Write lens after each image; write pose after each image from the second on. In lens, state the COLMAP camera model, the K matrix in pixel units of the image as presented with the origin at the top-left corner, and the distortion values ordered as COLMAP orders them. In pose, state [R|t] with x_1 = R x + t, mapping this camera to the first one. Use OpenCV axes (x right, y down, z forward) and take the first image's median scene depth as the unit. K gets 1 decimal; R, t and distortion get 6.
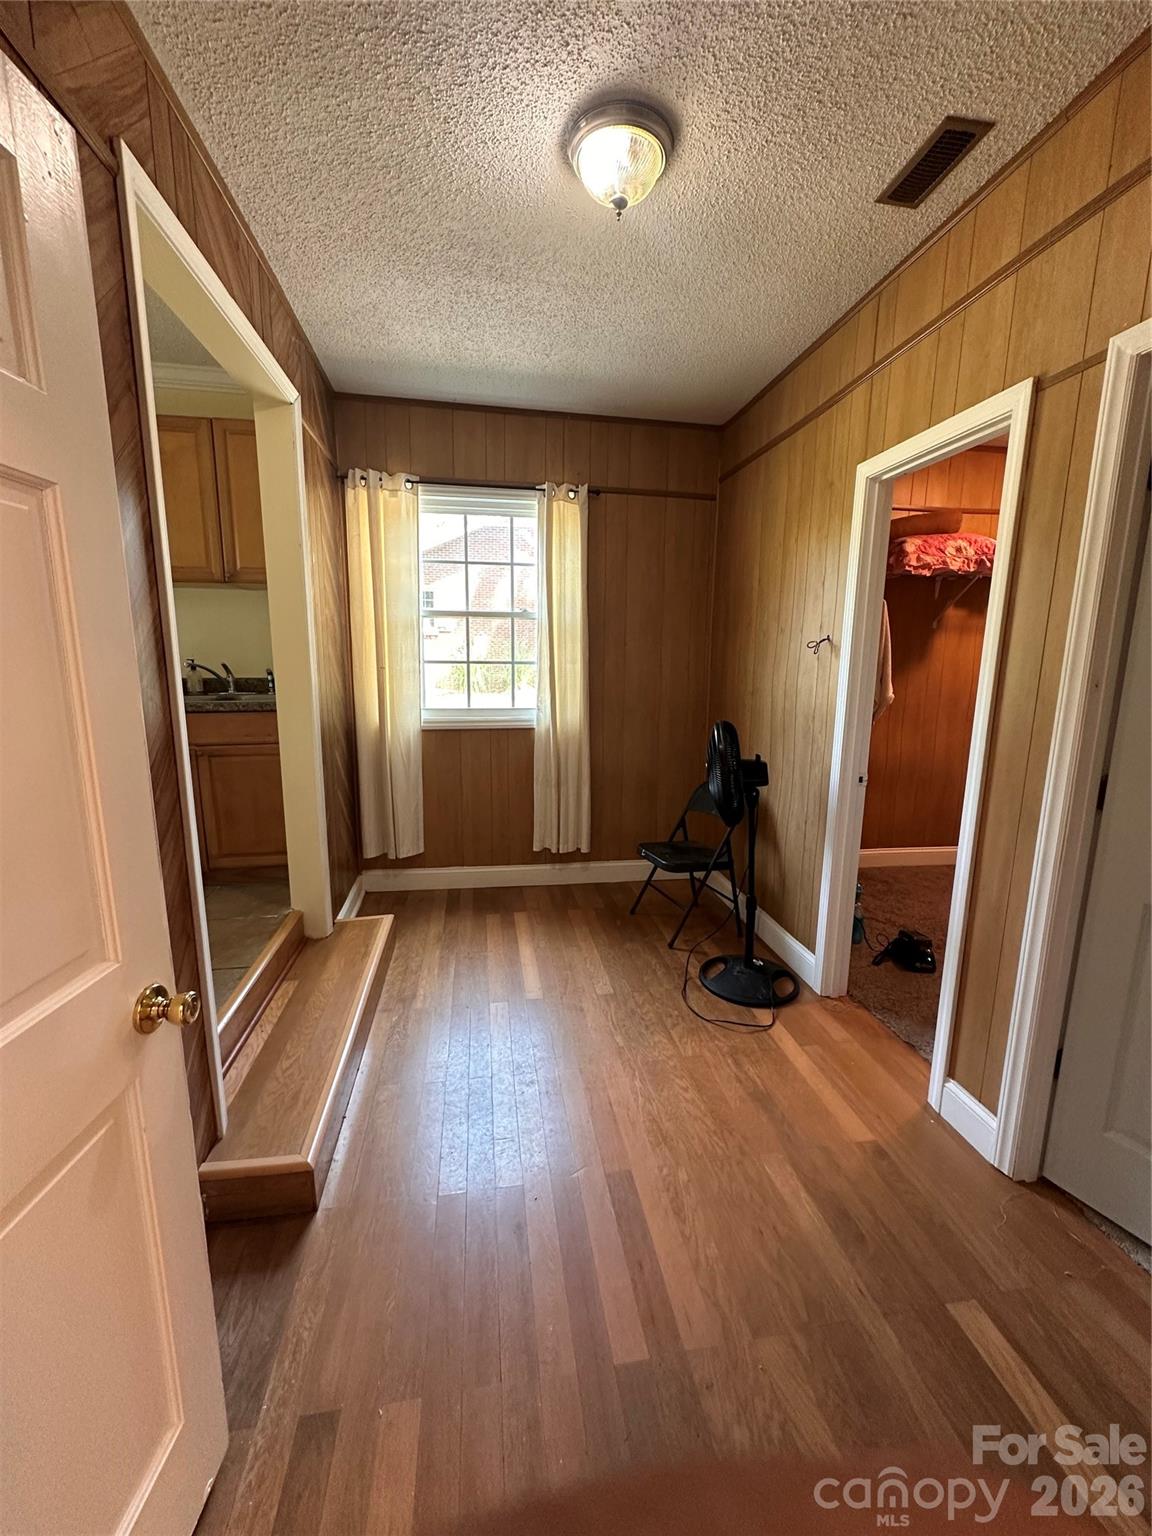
lens RADIAL K [[602.6, 0, 578.1], [0, 602.6, 764.1], [0, 0, 1]] dist [-0.001413, 0.000019]
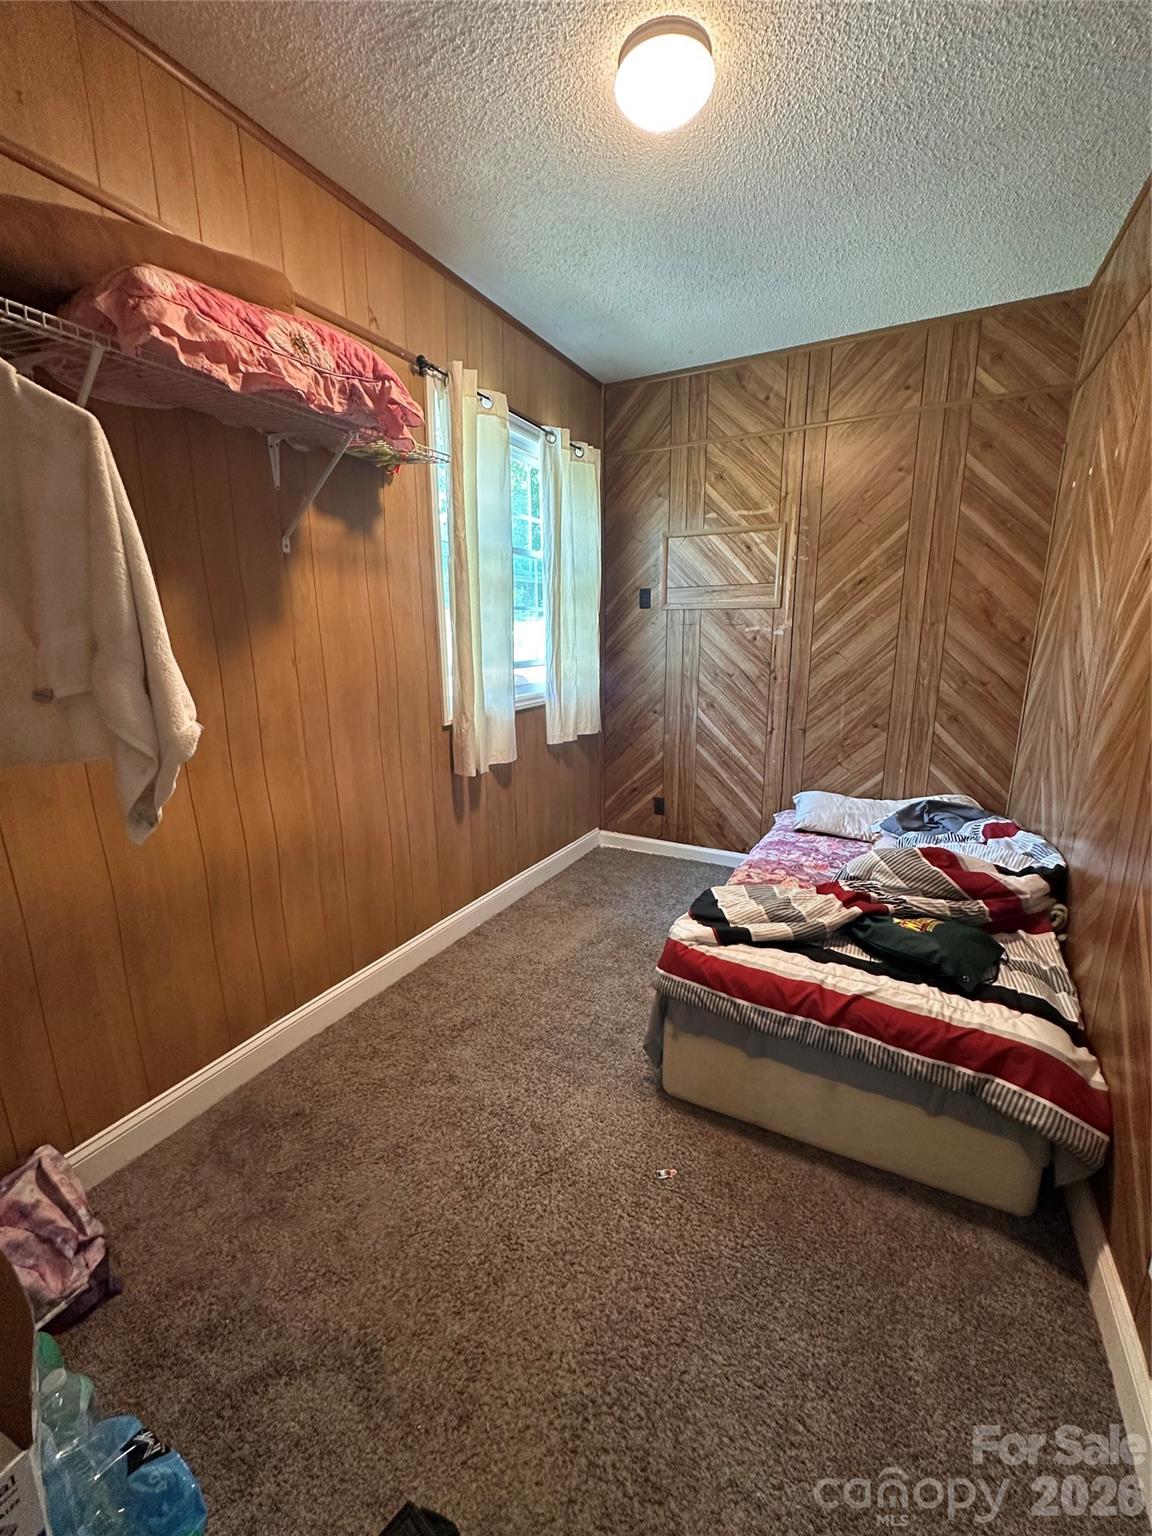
lens RADIAL K [[611.9, 0, 578.7], [0, 611.9, 767.7], [0, 0, 1]] dist [-0.002372, 0.000249]
pose [[0.599102, -0.188778, 0.778100, 0.372853], [0.146215, 0.981261, 0.125489, -0.101264], [-0.787209, 0.038589, 0.615478, 0.611963]]
